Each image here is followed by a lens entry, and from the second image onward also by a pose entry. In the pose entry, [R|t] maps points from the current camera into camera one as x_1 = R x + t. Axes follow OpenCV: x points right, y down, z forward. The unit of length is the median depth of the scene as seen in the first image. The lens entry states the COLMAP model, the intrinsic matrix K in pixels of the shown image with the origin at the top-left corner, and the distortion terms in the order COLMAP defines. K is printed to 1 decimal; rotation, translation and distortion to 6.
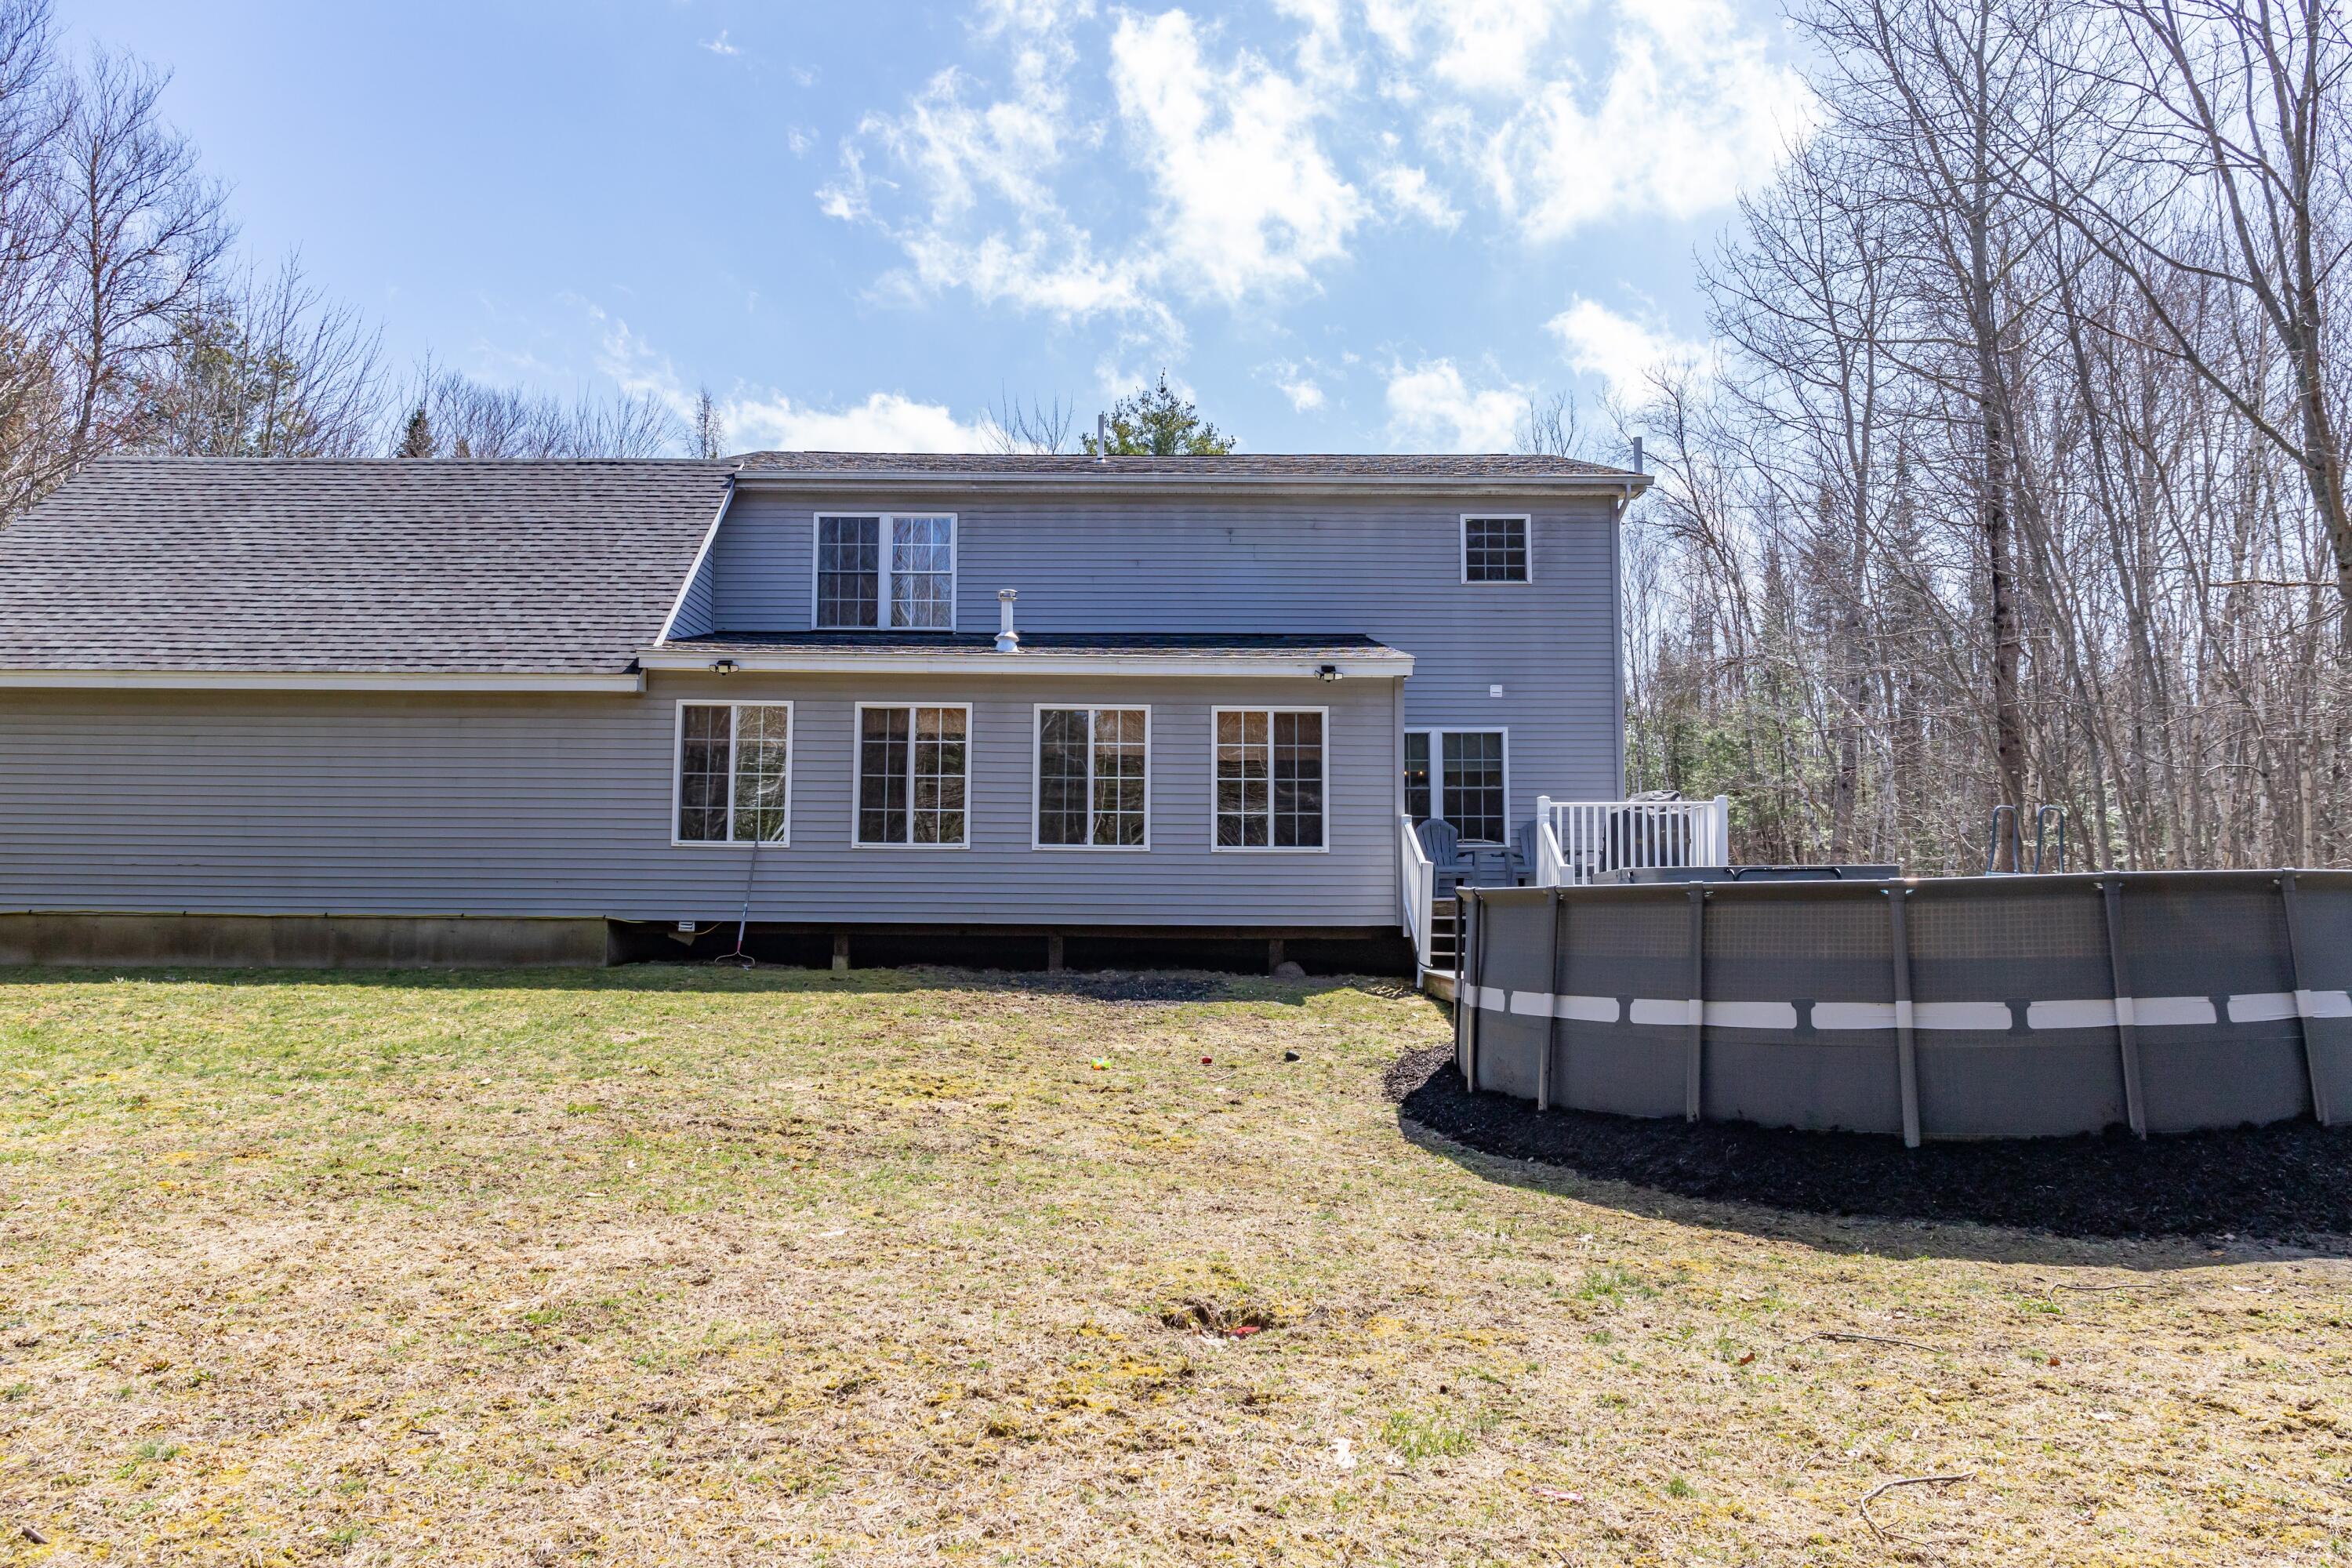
lens RADIAL K [[1680.5, 0, 1175.2], [0, 1680.5, 775.2], [0, 0, 1]] dist [-0.002993, -0.005196]
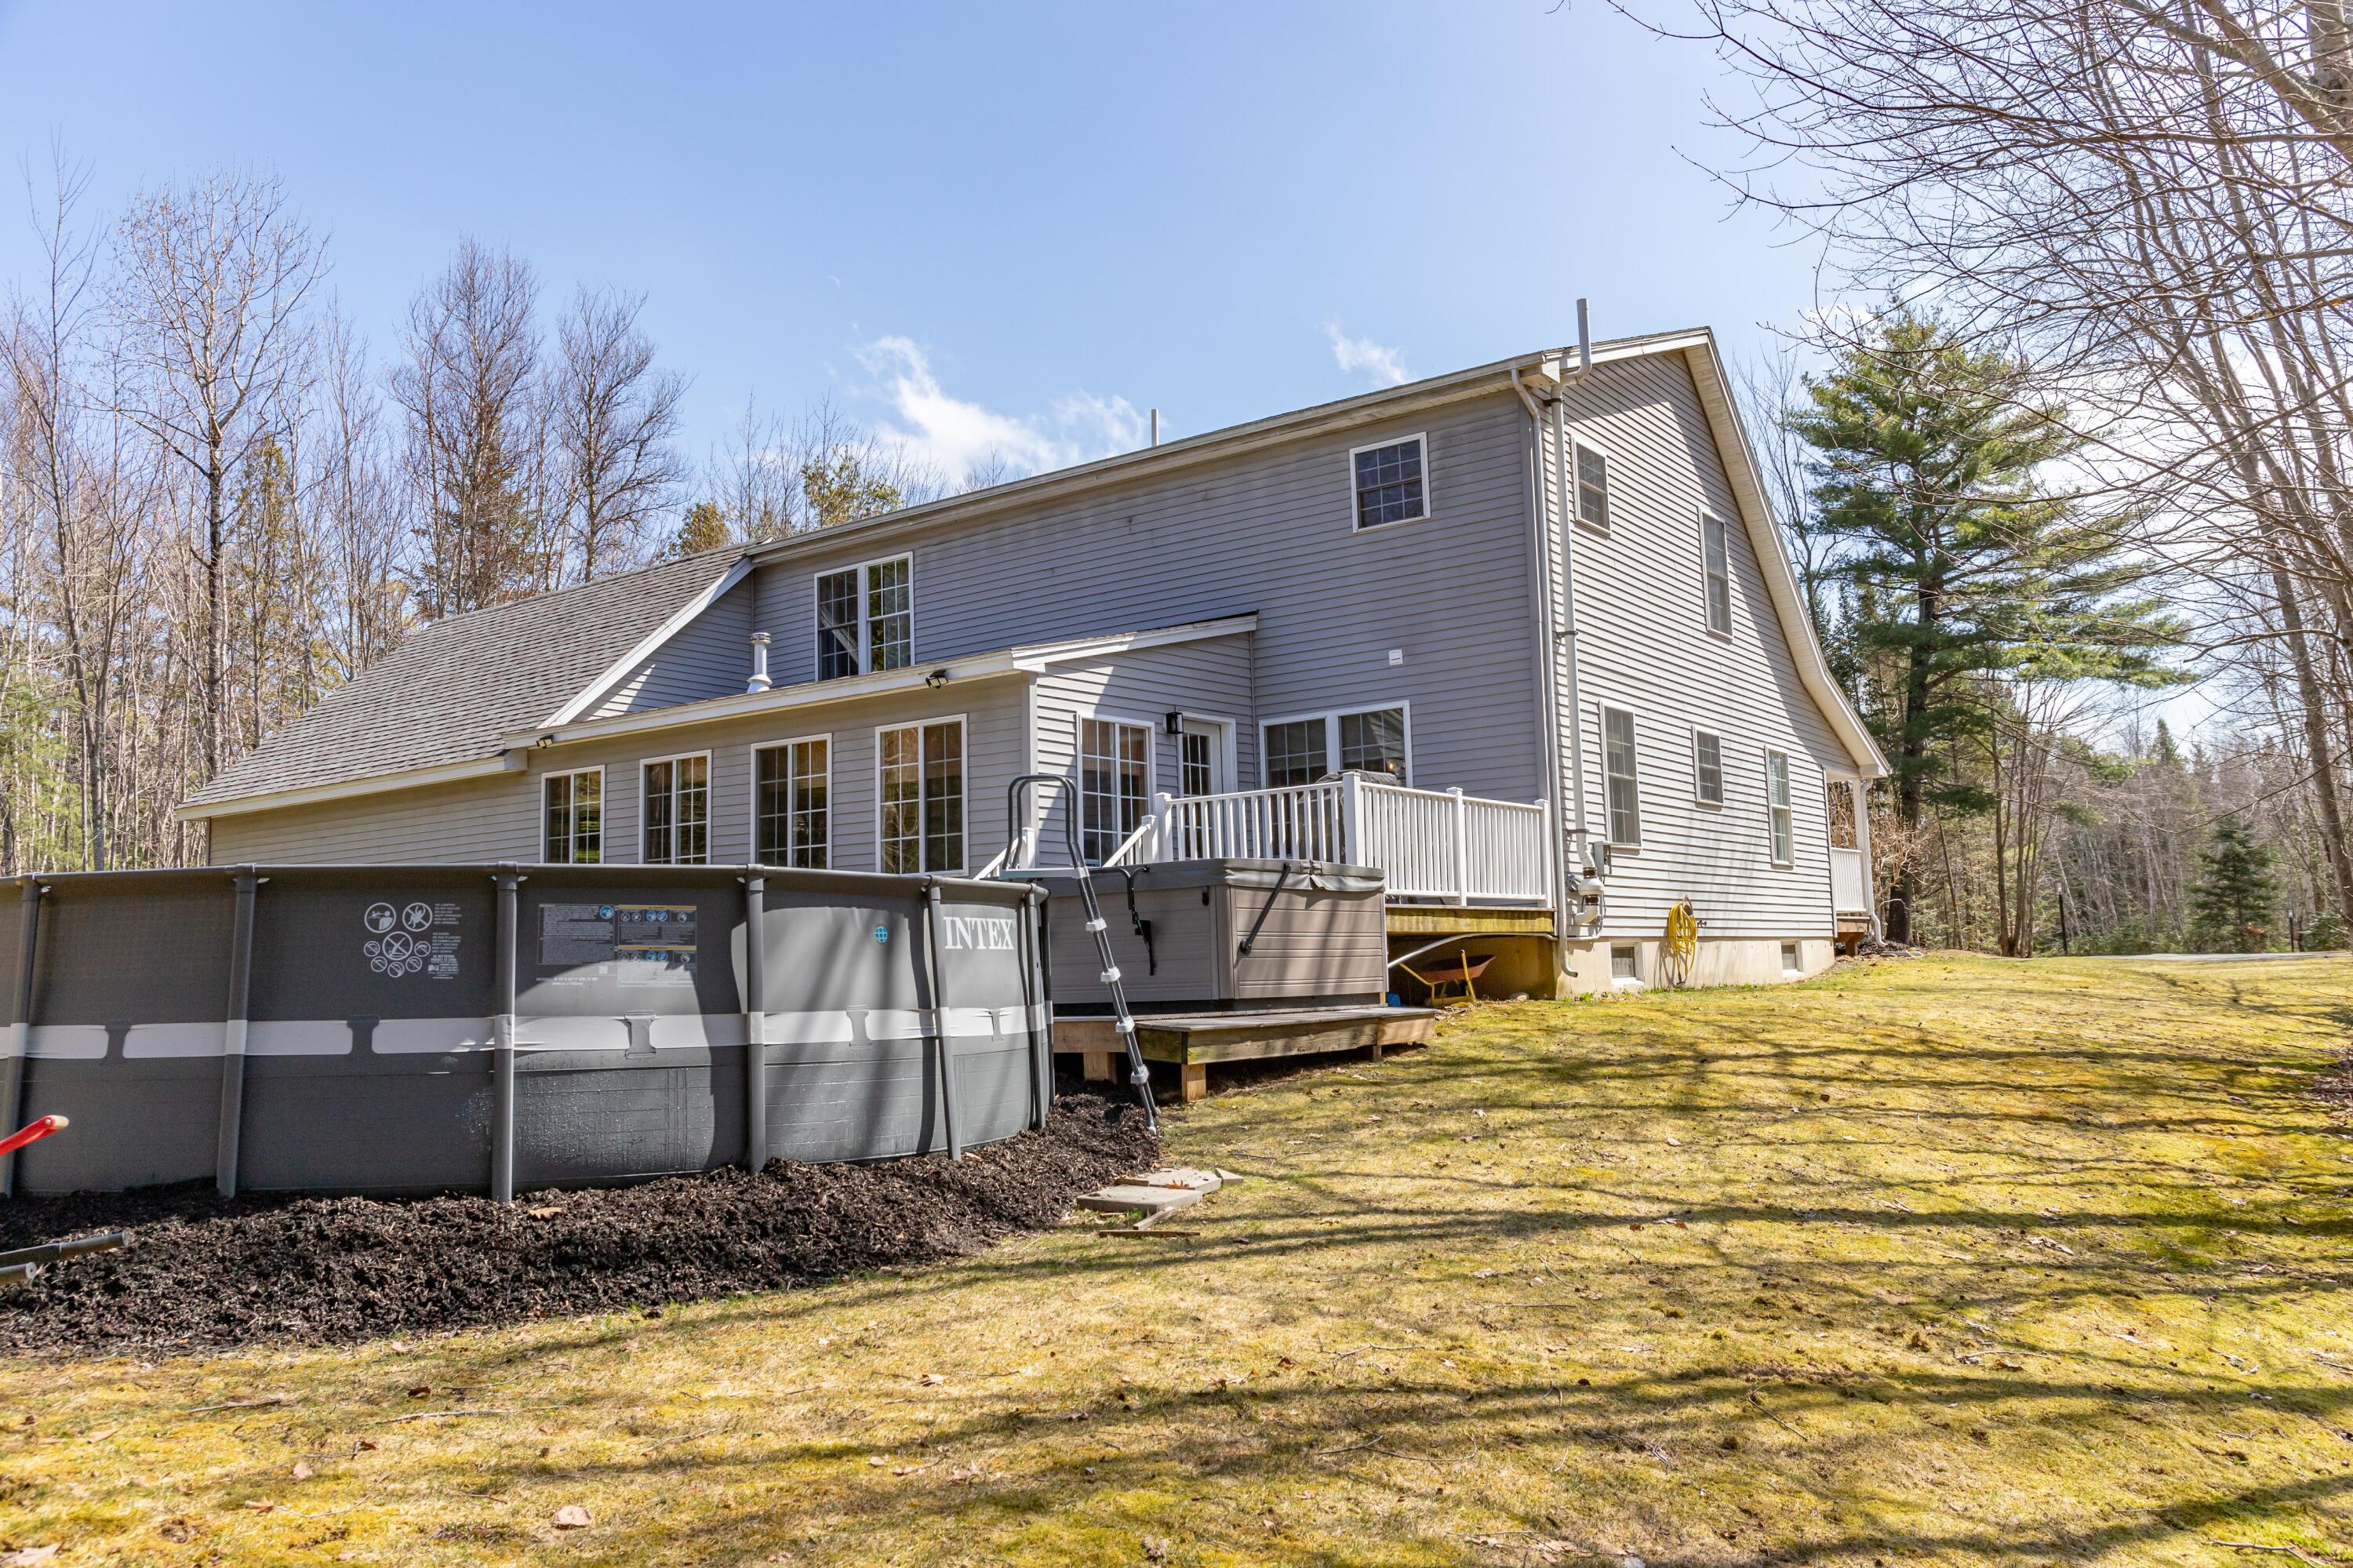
lens RADIAL K [[1818.5, 0, 1177.6], [0, 1818.5, 776.2], [0, 0, 1]] dist [-0.044435, -0.000377]
pose [[0.789112, -0.093764, -0.607050, 0.775206], [0.083009, 0.995493, -0.045858, 0.046963], [0.608614, -0.014204, 0.793339, 0.295248]]
